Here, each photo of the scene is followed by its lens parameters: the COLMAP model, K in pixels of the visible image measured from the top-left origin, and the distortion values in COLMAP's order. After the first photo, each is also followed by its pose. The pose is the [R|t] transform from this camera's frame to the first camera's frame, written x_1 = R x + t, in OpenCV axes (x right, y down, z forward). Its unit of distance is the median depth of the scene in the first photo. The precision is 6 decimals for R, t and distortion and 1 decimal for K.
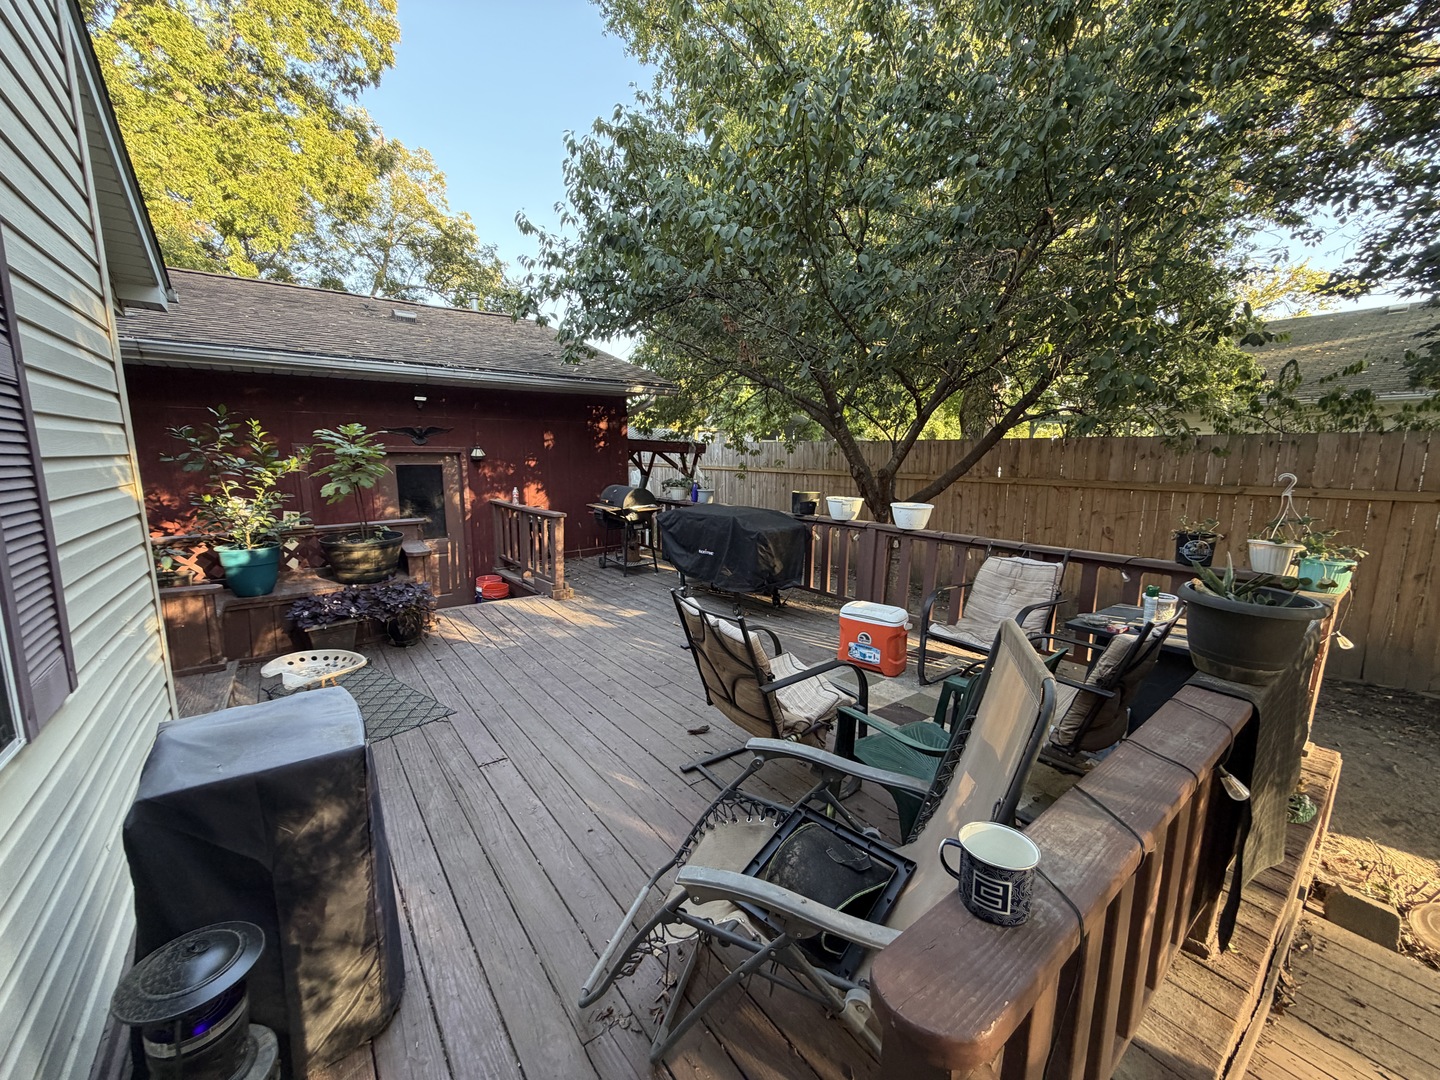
lens RADIAL K [[569.7, 0, 719.7], [0, 569.7, 545.3], [0, 0, 1]] dist [-0.000224, 0.000041]
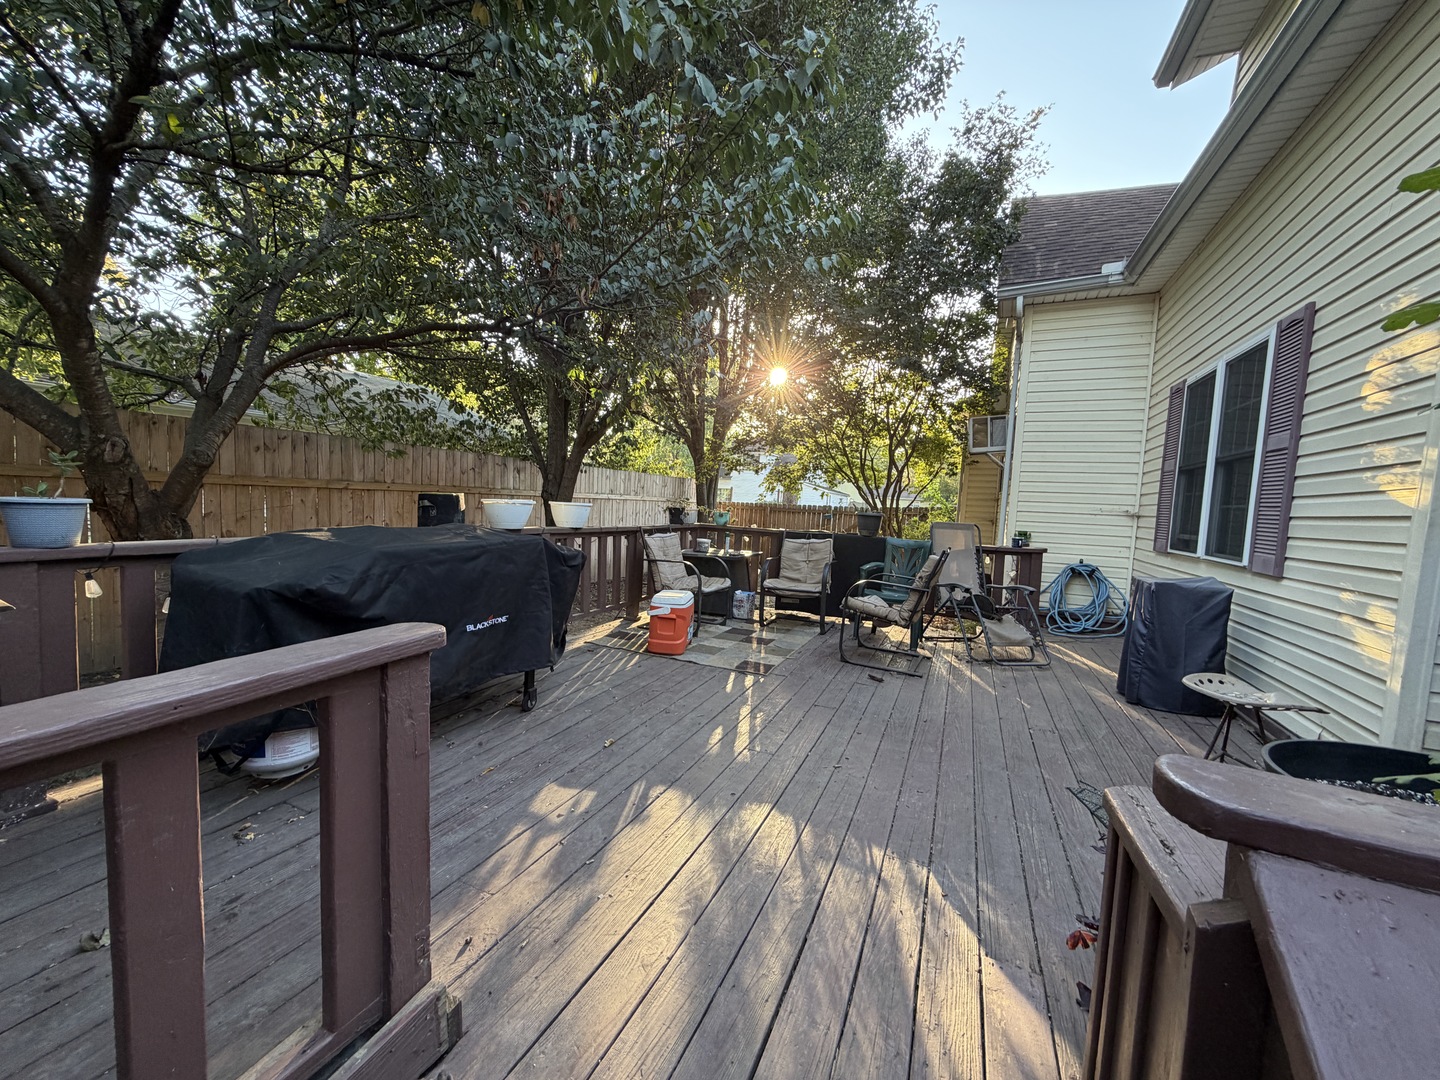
lens RADIAL K [[569.7, 0, 715.9], [0, 569.7, 543.9], [0, 0, 1]] dist [-0.000224, 0.000041]
pose [[-0.479582, -0.098419, 0.871960, -0.605243], [0.086365, 0.983572, 0.158518, -0.129229], [-0.873236, 0.151330, -0.463203, 1.193157]]
